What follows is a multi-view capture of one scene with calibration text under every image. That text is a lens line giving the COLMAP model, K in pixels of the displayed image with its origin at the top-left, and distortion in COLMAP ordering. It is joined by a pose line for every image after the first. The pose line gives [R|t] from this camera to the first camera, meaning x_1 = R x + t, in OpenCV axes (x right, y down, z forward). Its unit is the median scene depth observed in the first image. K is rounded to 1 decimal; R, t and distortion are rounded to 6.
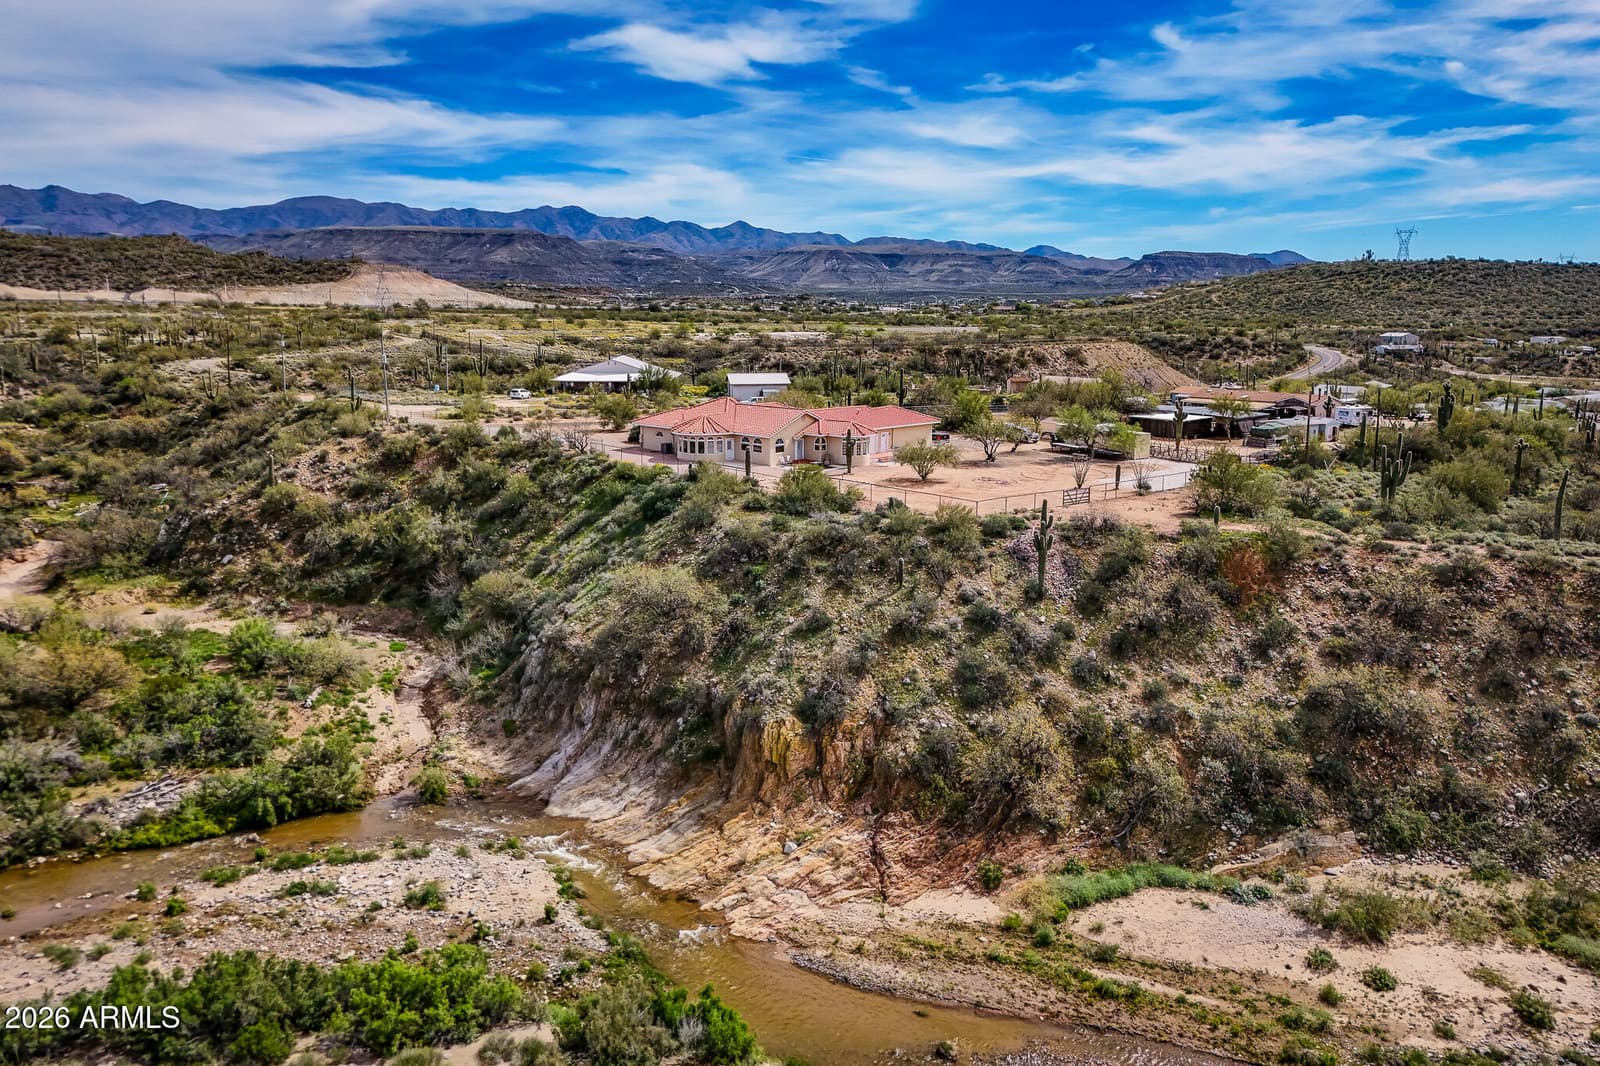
lens RADIAL K [[1177.0, 0, 801.3], [0, 1177.0, 468.3], [0, 0, 1]] dist [0.076811, -0.065029]
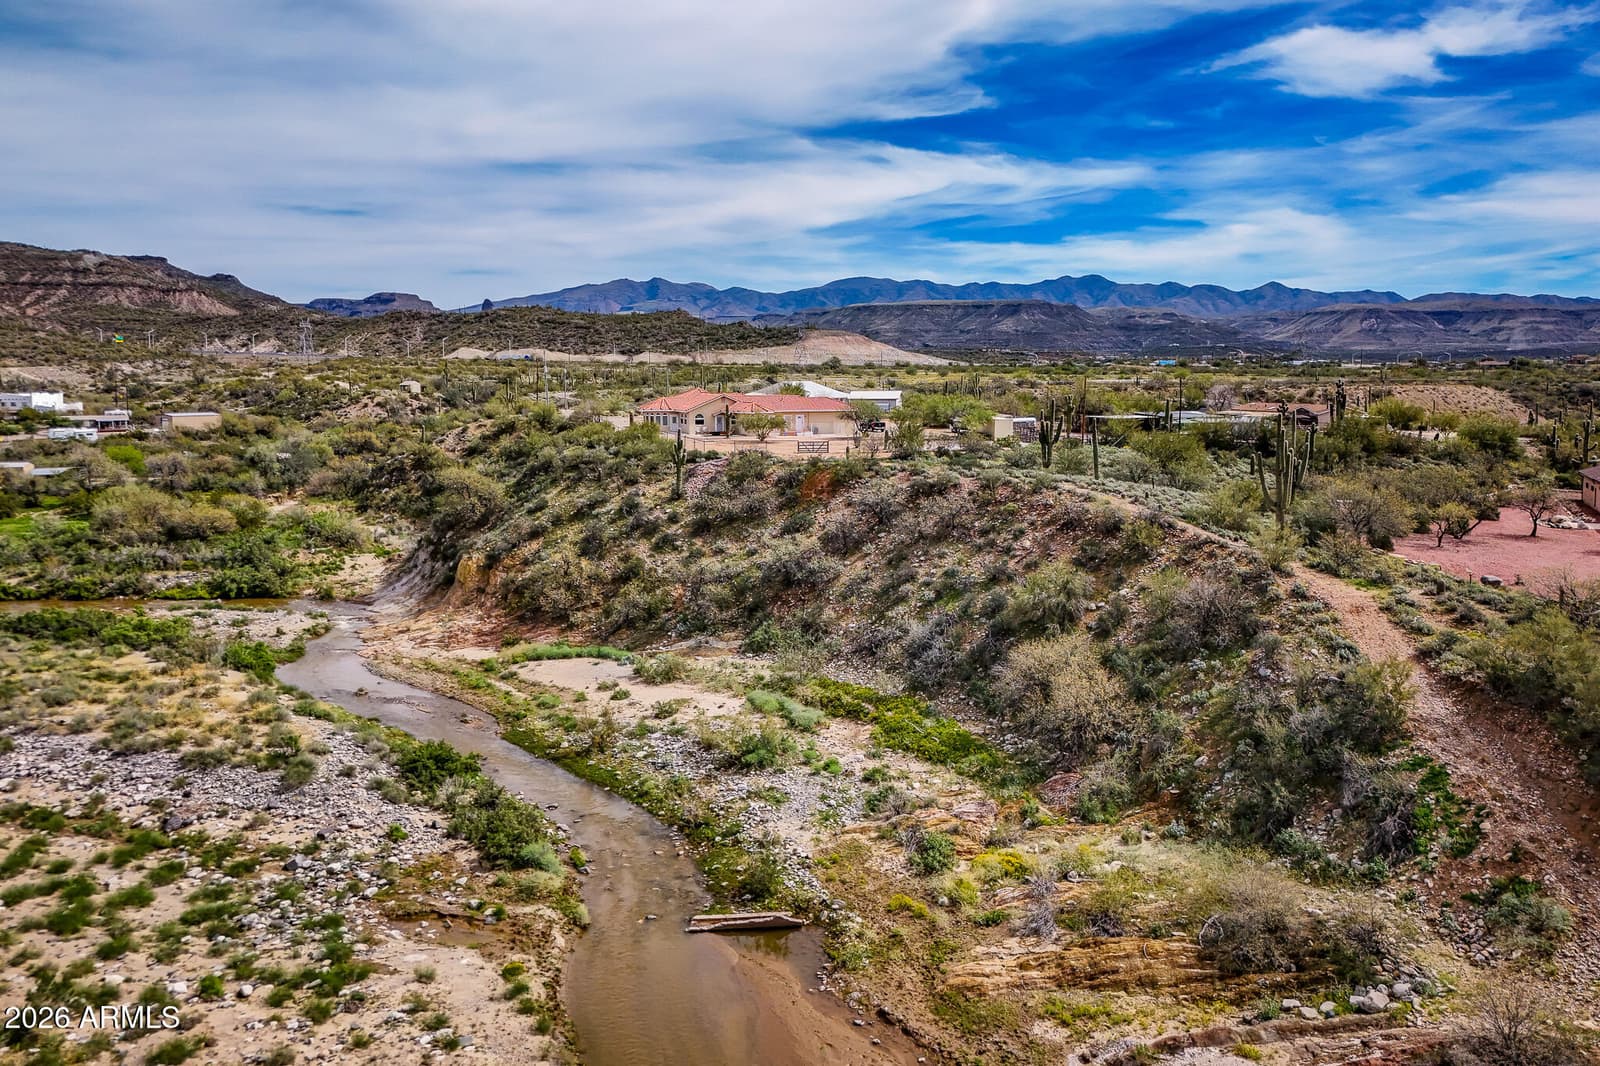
lens RADIAL K [[1177.0, 0, 801.3], [0, 1177.0, 468.3], [0, 0, 1]] dist [0.076811, -0.065029]
pose [[0.909527, 0.029943, -0.414564, 0.959829], [-0.053614, 0.997521, -0.045578, 0.135647], [0.412172, 0.063681, 0.908878, -0.234848]]
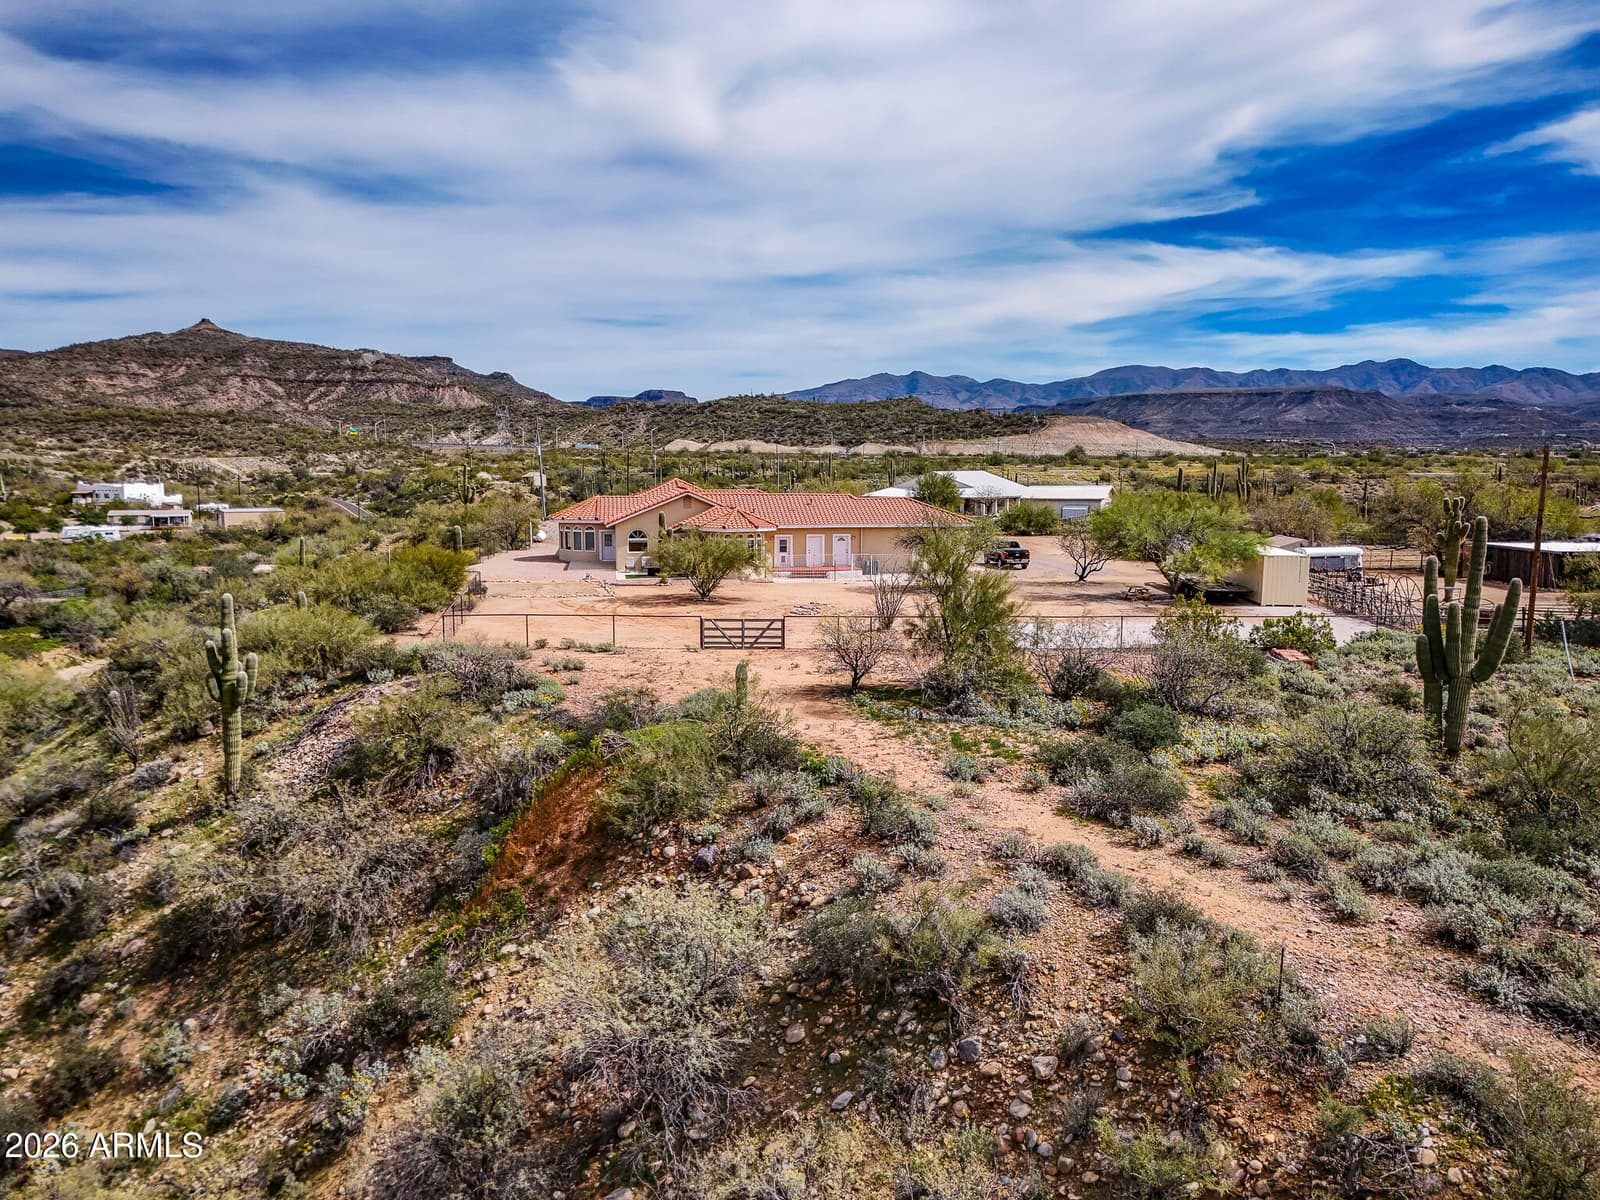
lens RADIAL K [[1180.7, 0, 800.0], [0, 1180.7, 600.0], [0, 0, 1]] dist [0.081623, -0.076967]
pose [[0.797992, 0.065757, -0.599070, 0.689830], [-0.082304, 0.996607, -0.000240, 0.009836], [0.597021, 0.049497, 0.800697, 0.781378]]
